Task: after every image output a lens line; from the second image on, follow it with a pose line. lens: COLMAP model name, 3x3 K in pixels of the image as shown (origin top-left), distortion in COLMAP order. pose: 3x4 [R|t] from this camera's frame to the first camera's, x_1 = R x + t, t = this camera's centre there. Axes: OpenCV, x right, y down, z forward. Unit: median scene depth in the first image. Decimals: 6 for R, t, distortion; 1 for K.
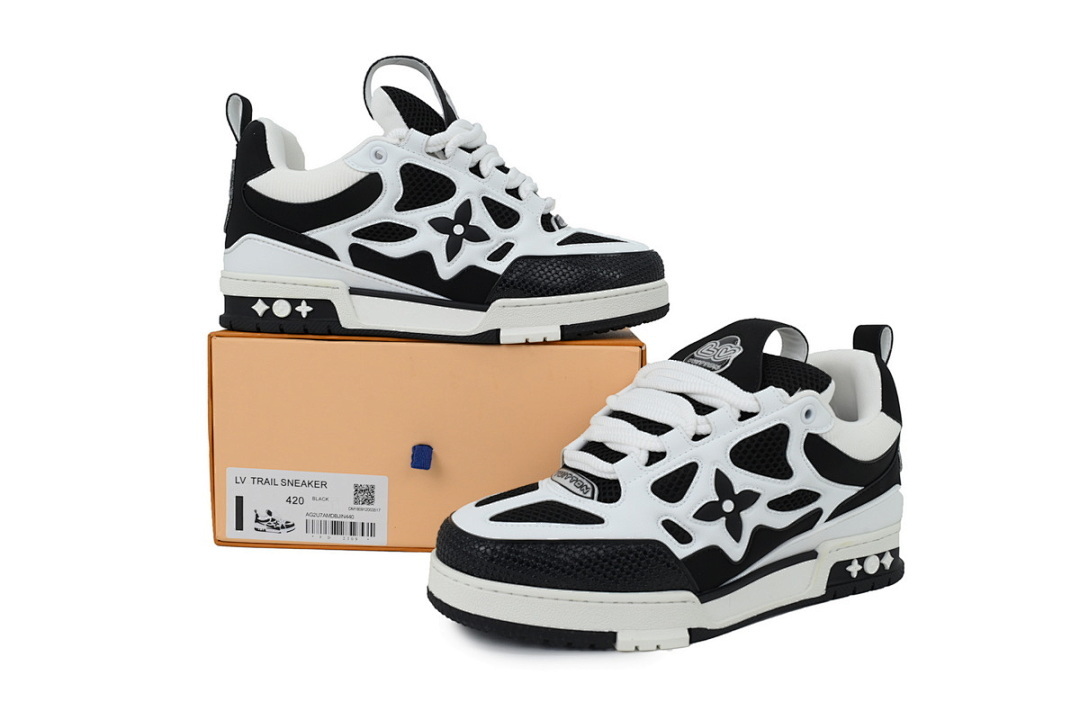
lens RADIAL K [[864.6, 0, 540.0], [0, 864.6, 360.0], [0, 0, 1]] dist [-0.000842, -0.001403]
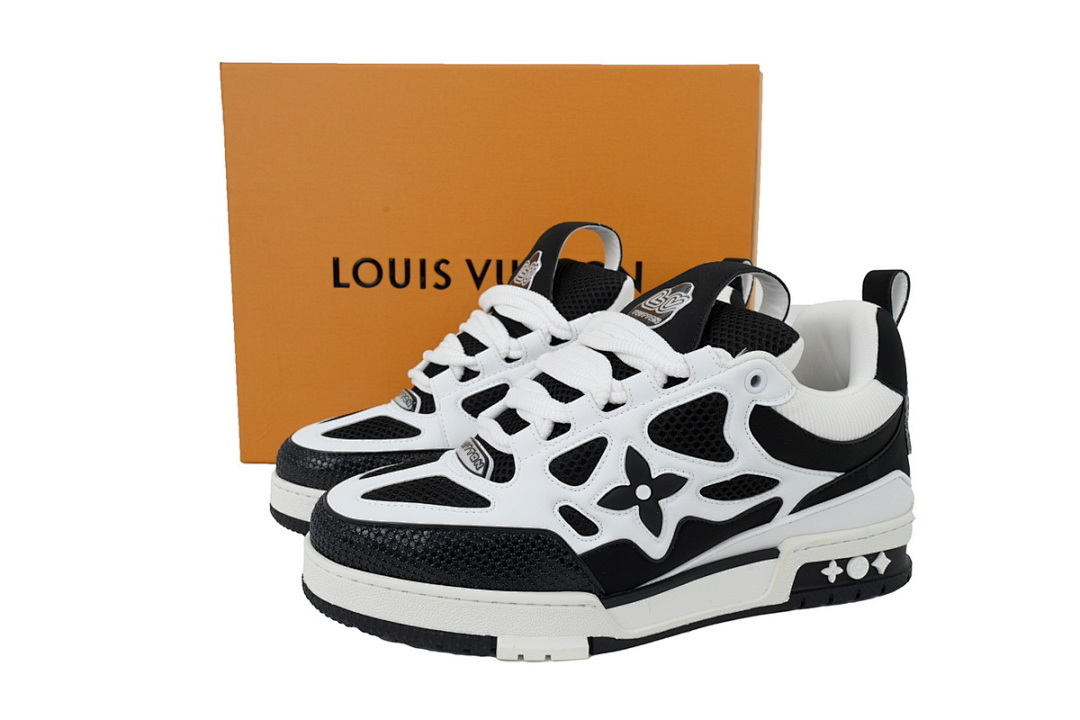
lens RADIAL K [[864.6, 0, 540.0], [0, 864.6, 360.0], [0, 0, 1]] dist [-0.000842, -0.001403]
pose [[0.985708, 0.018504, -0.167442, 0.251653], [-0.008542, 0.998160, 0.060024, -0.002928], [0.168244, -0.057736, 0.984053, 0.189204]]
